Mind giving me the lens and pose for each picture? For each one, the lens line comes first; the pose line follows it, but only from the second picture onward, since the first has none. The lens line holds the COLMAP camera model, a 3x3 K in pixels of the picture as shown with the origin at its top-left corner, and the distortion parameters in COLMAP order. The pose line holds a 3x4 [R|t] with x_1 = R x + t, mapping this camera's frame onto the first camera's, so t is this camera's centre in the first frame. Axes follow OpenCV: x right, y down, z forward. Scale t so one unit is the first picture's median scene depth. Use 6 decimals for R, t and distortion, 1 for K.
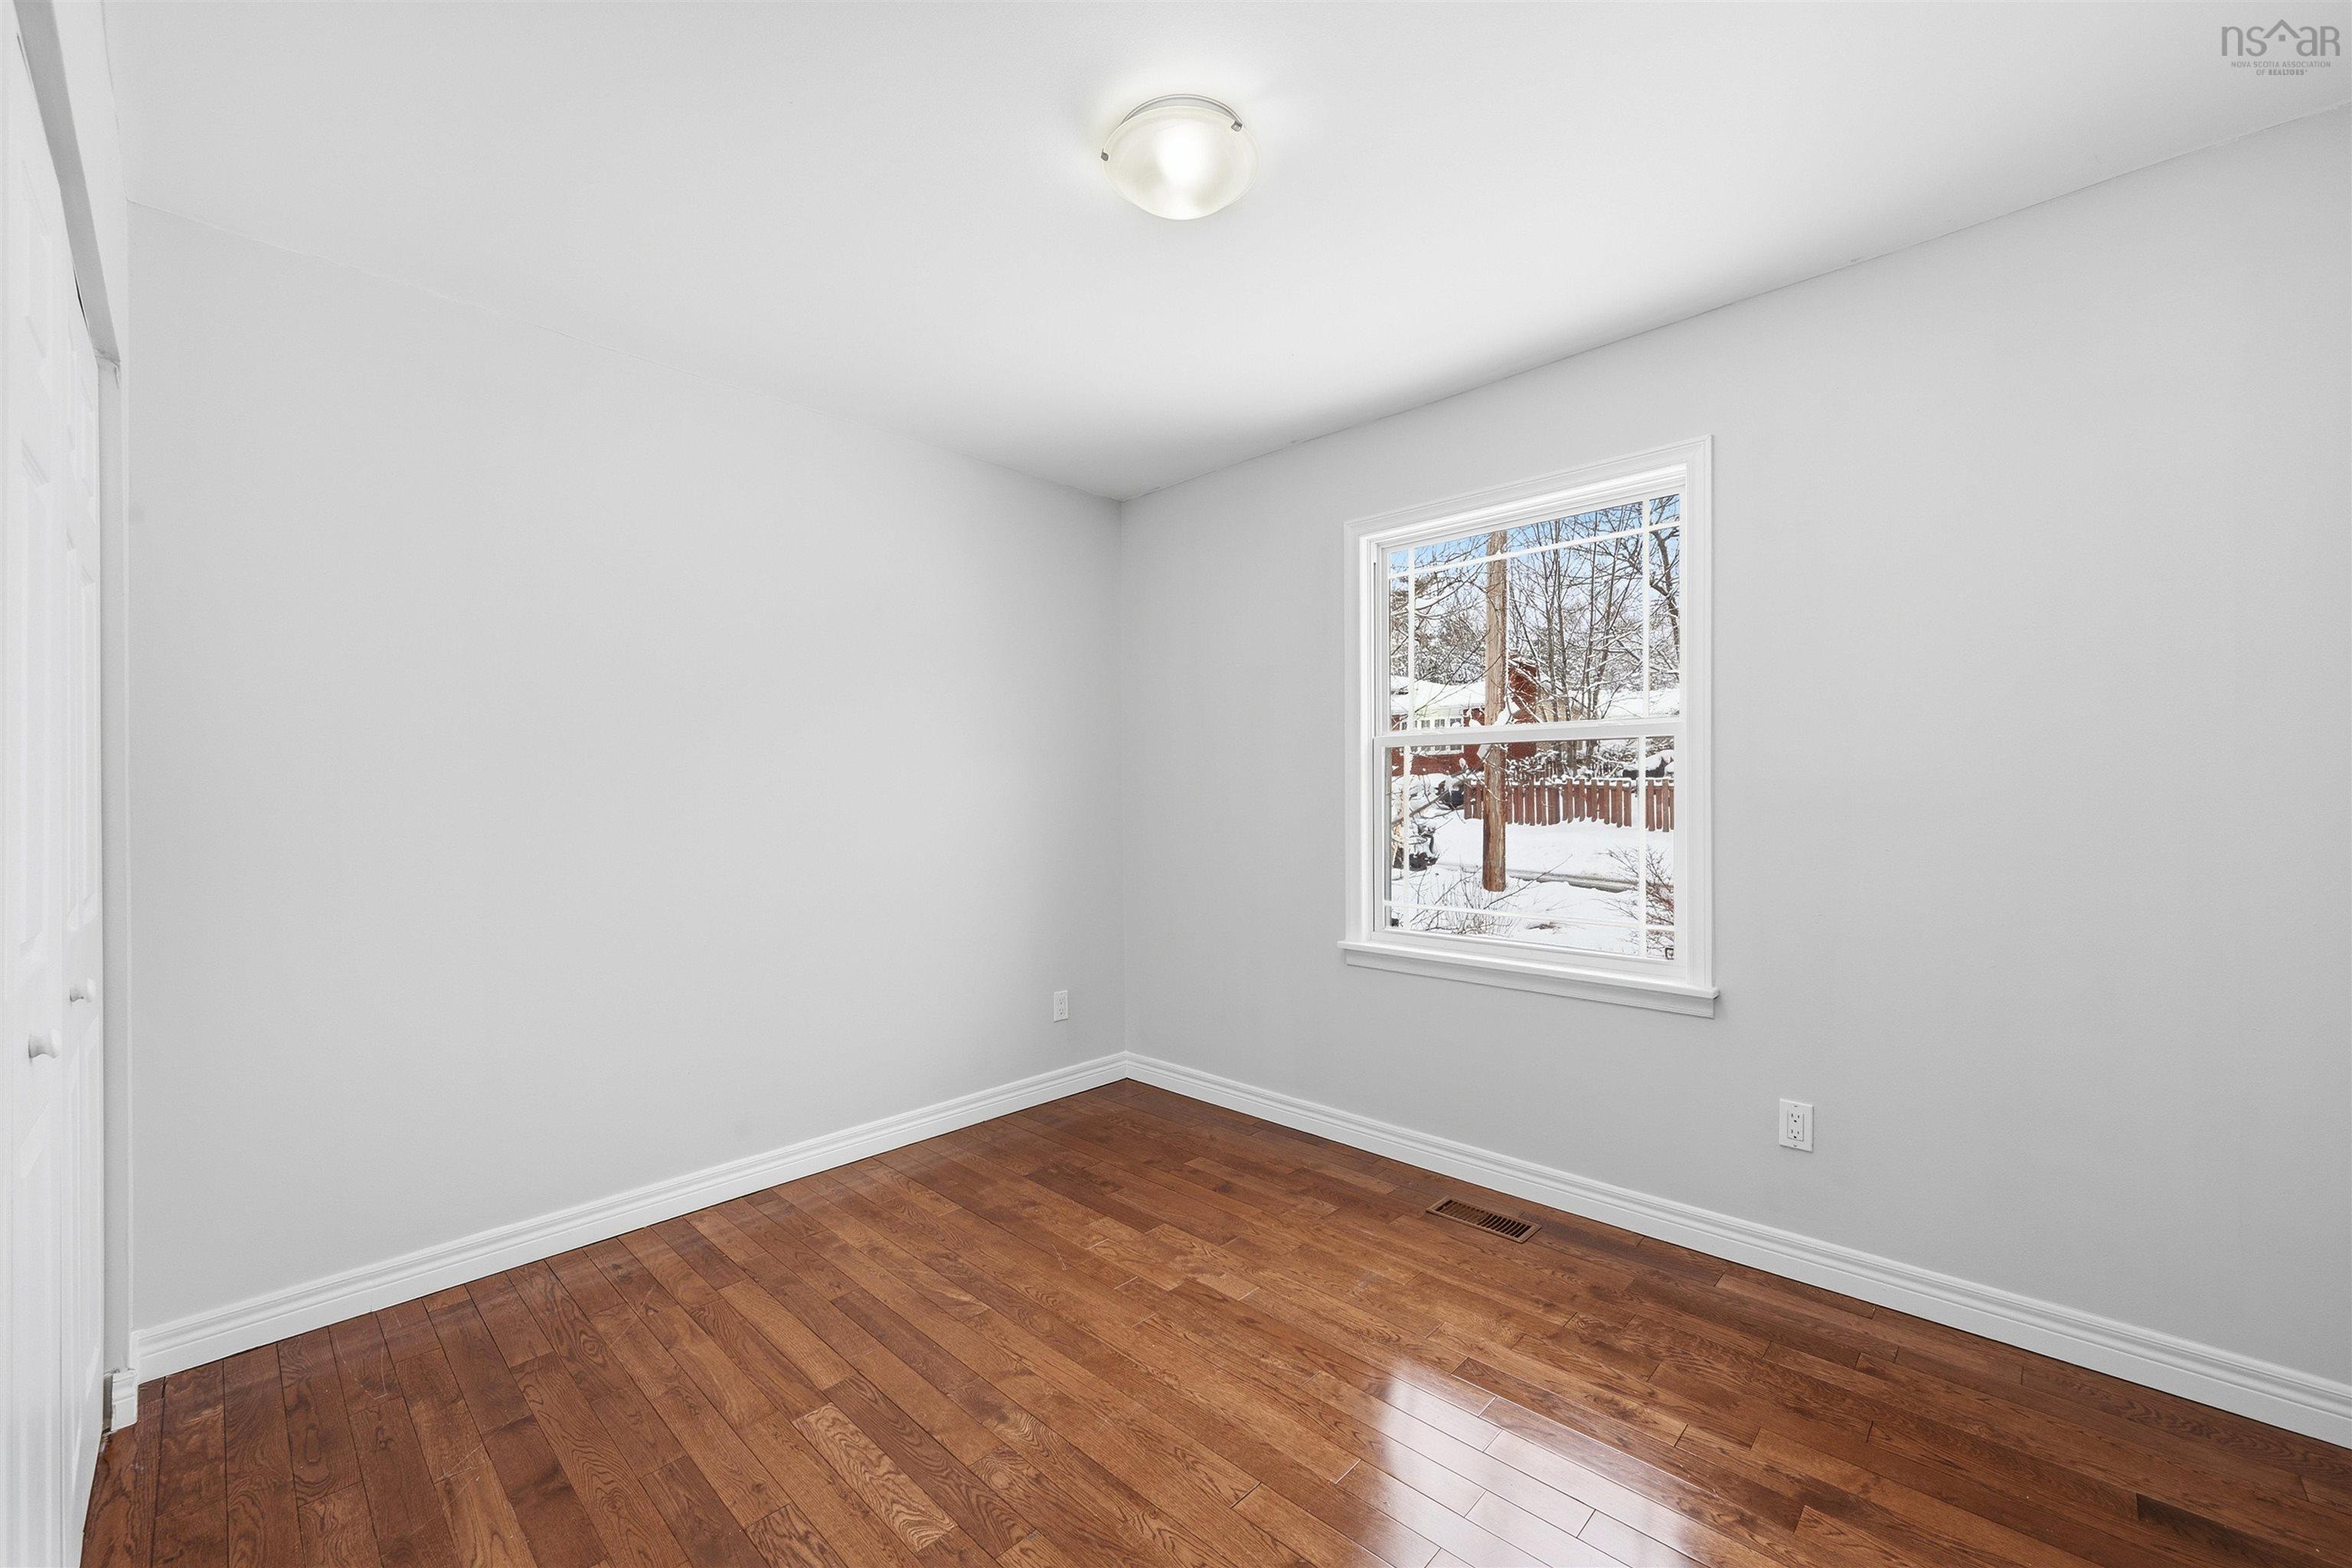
lens RADIAL K [[930.5, 0, 1175.1], [0, 930.5, 793.0], [0, 0, 1]] dist [0.000866, 0.000082]
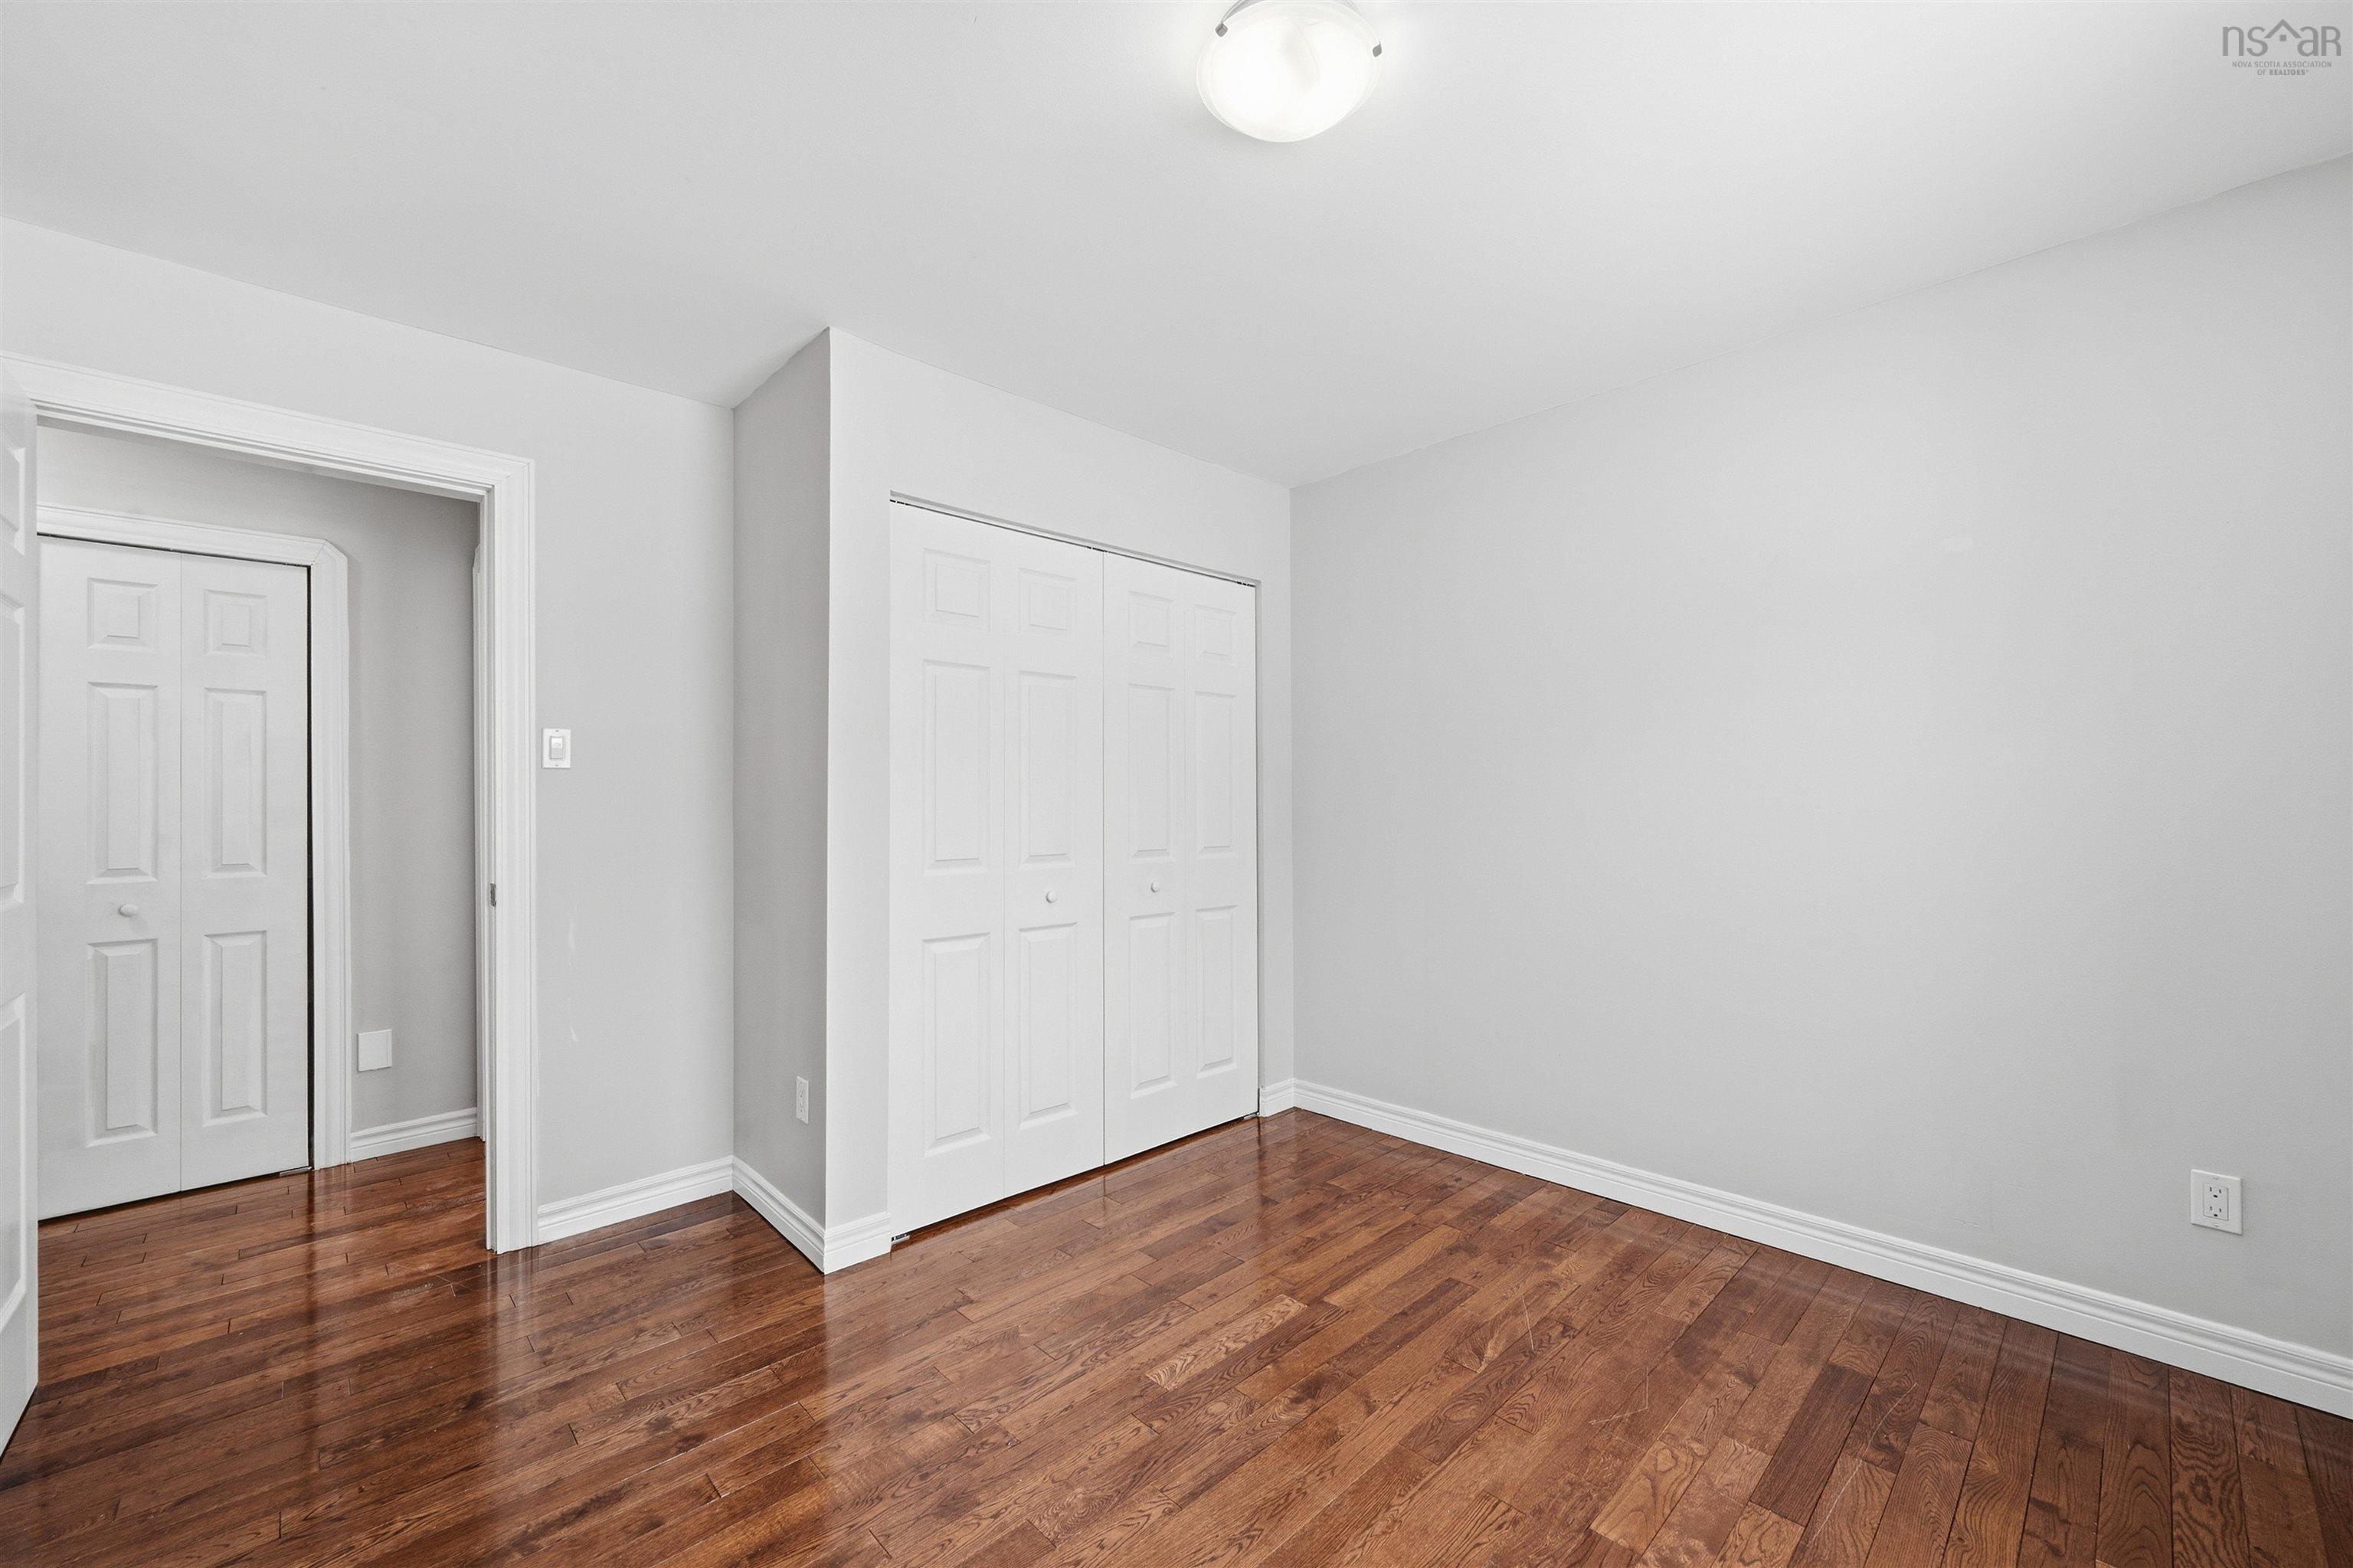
lens RADIAL K [[930.9, 0, 1175.6], [0, 930.9, 793.0], [0, 0, 1]] dist [0.000866, 0.000082]
pose [[-0.044128, -0.001102, -0.999025, 0.680733], [0.009257, 0.999956, -0.001512, -0.001528], [0.998983, -0.009315, -0.044116, 0.730900]]
